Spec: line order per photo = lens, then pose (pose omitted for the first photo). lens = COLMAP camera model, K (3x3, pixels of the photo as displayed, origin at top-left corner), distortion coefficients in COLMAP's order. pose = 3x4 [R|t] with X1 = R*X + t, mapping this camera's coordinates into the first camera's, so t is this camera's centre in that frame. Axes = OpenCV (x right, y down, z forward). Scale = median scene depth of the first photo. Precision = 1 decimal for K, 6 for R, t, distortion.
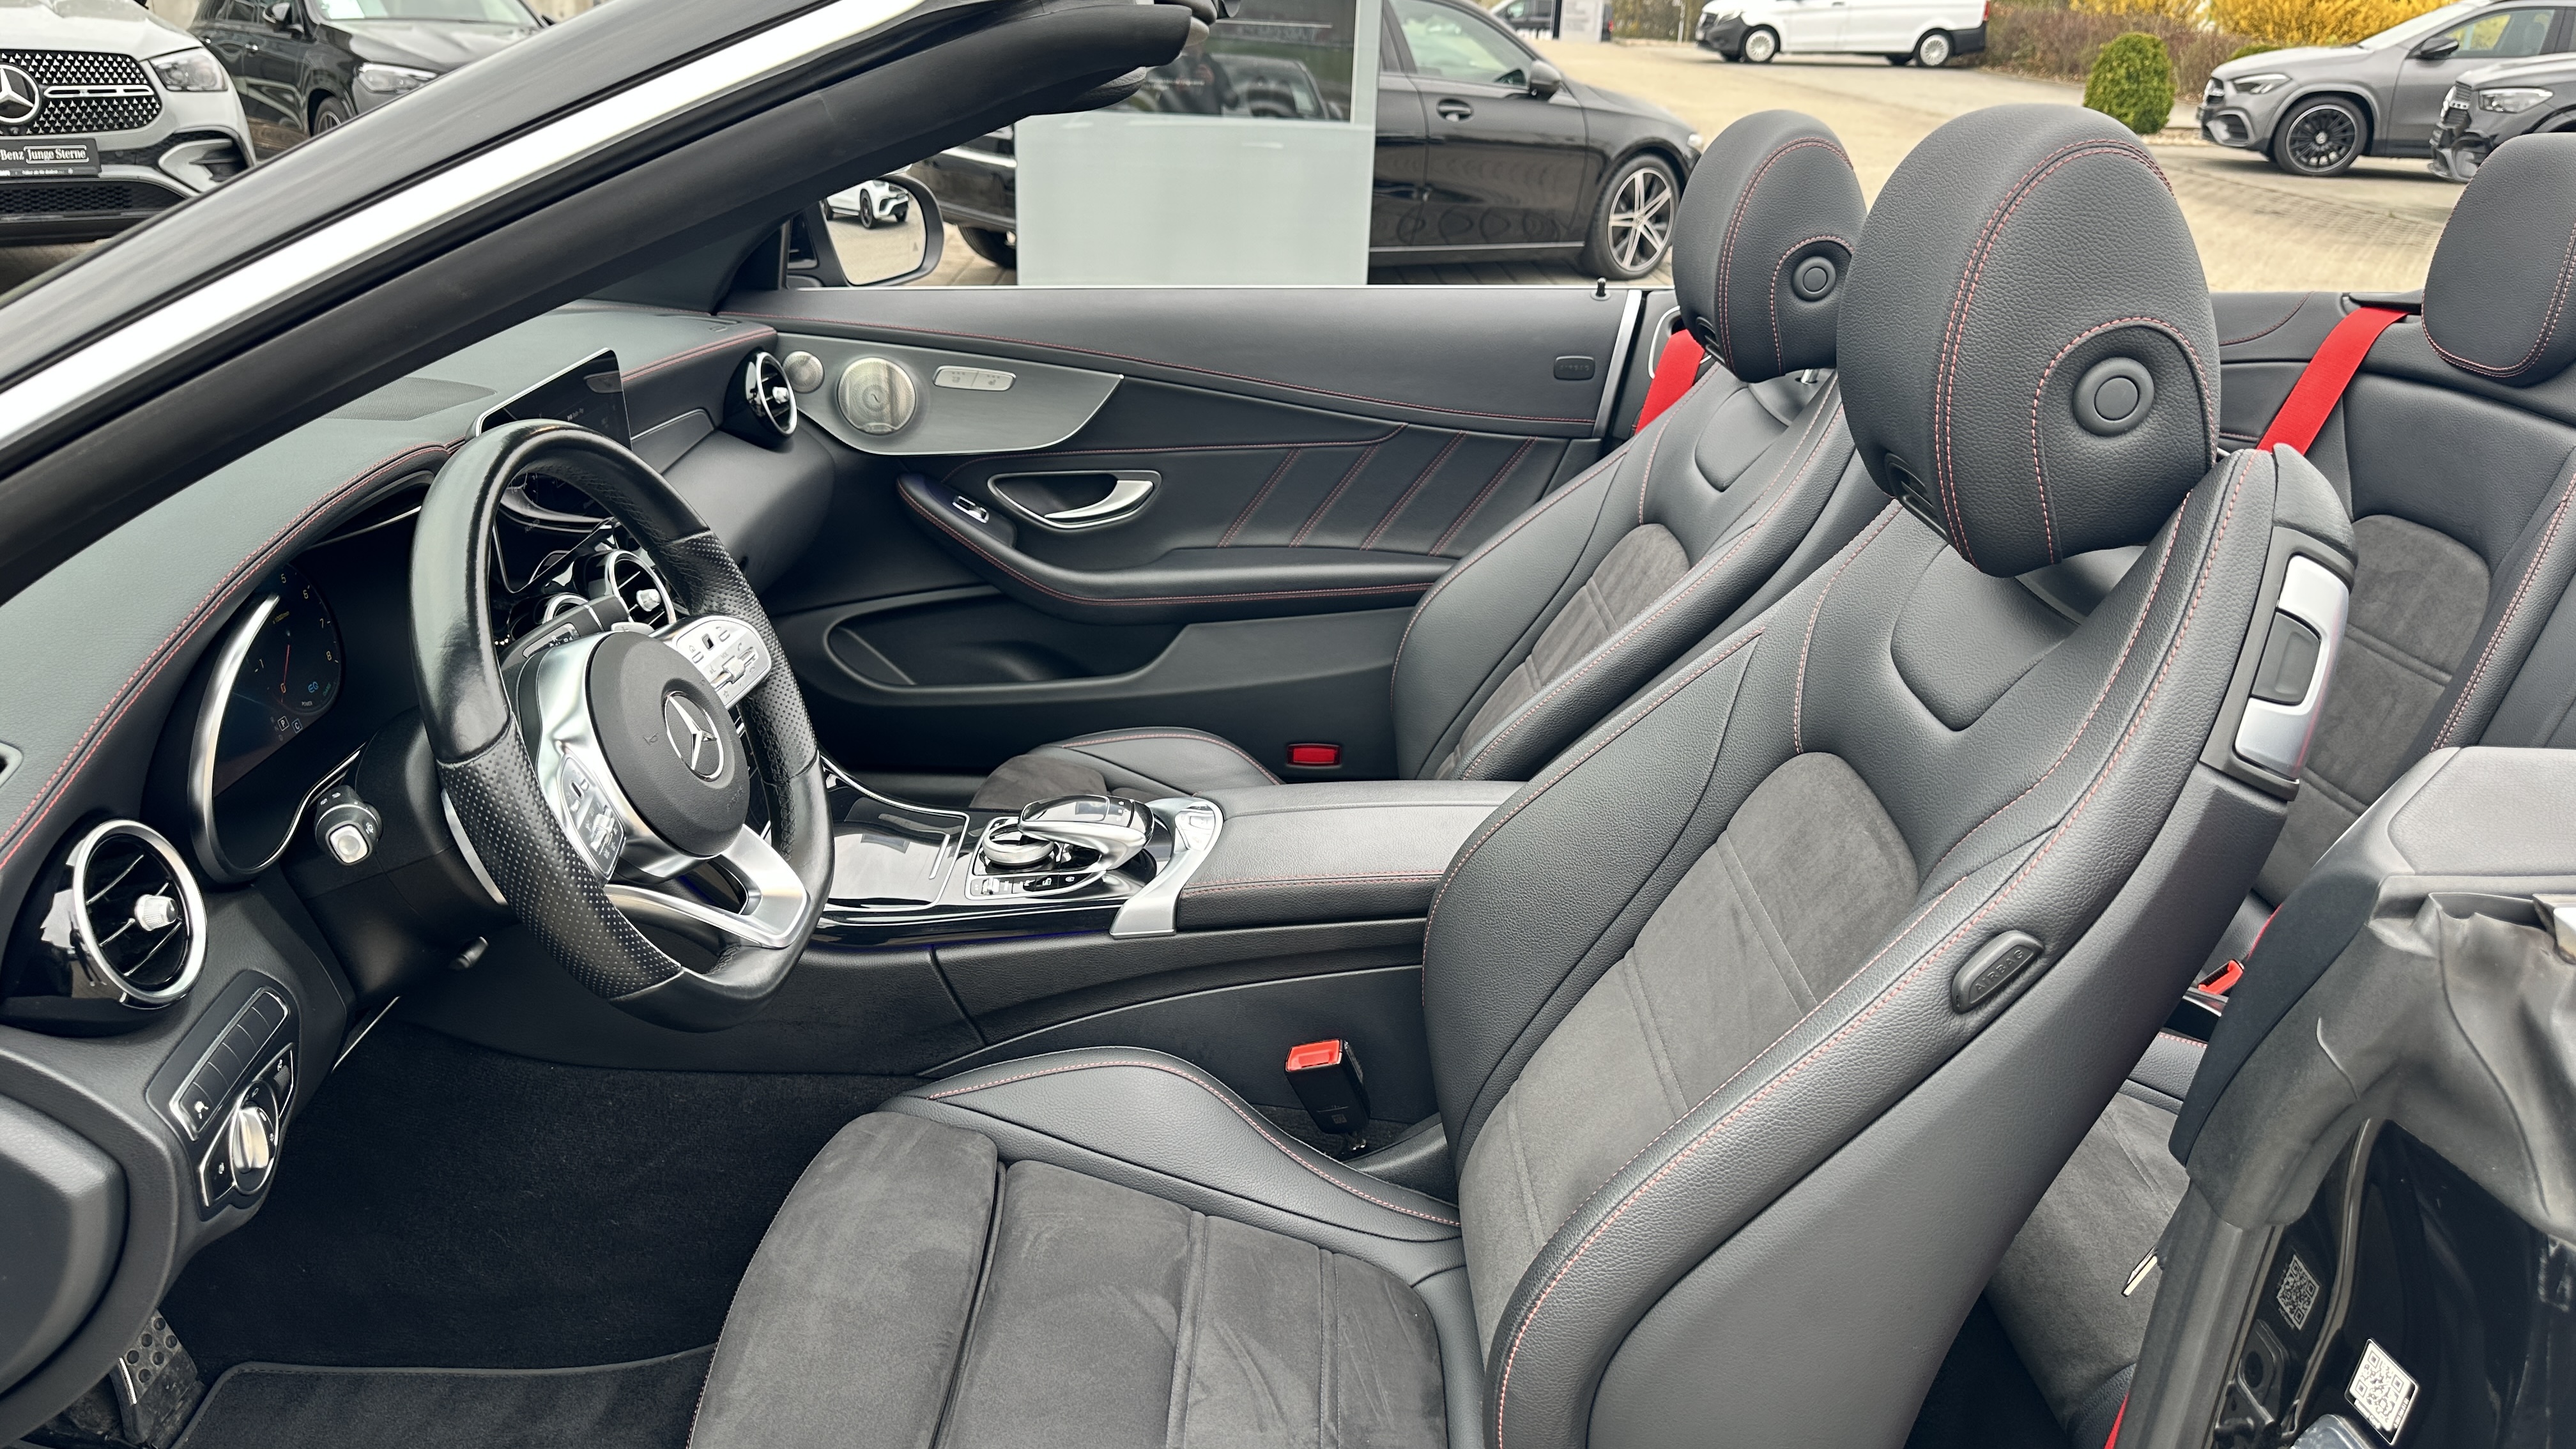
lens RADIAL K [[1766.5, 0, 1244.2], [0, 1766.5, 788.0], [0, 0, 1]] dist [0.056953, -0.074359]
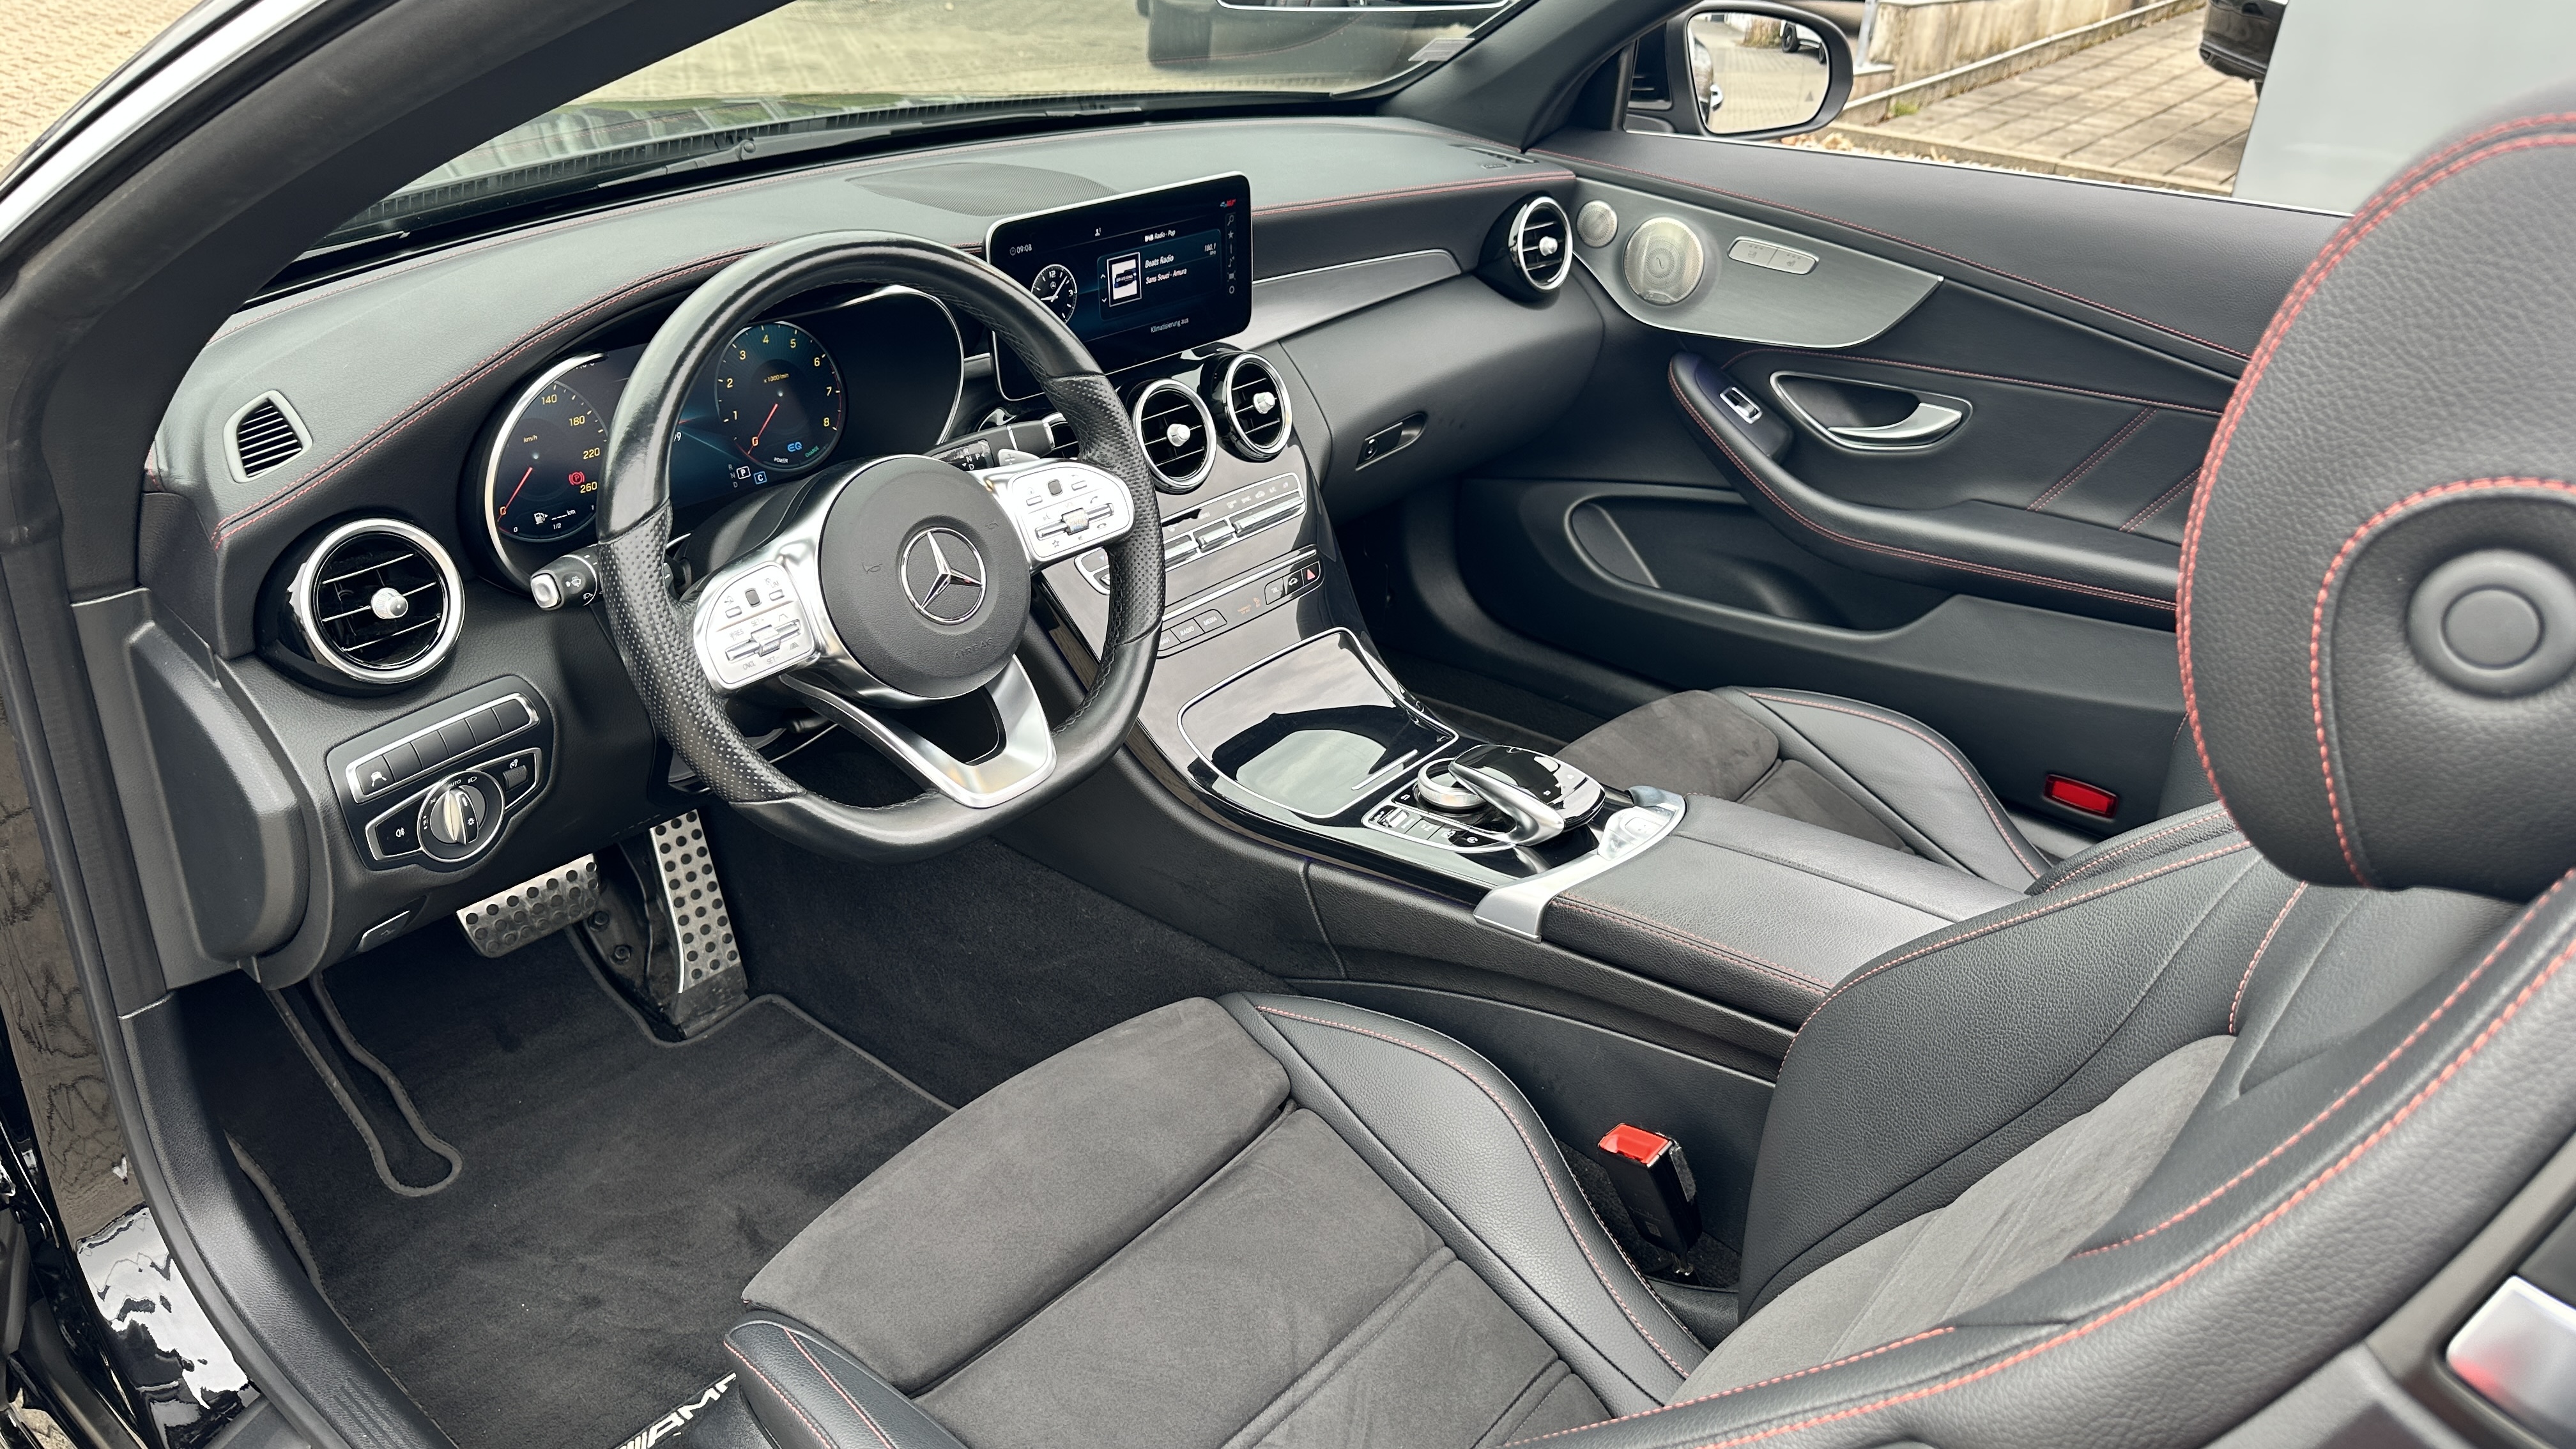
lens RADIAL K [[1766.5, 0, 1287.4], [0, 1766.5, 750.0], [0, 0, 1]] dist [0.056953, -0.074359]
pose [[0.761084, 0.302714, -0.573685, 0.237671], [-0.258732, 0.952697, 0.159457, -0.079337], [0.594818, 0.027070, 0.803404, 0.172121]]
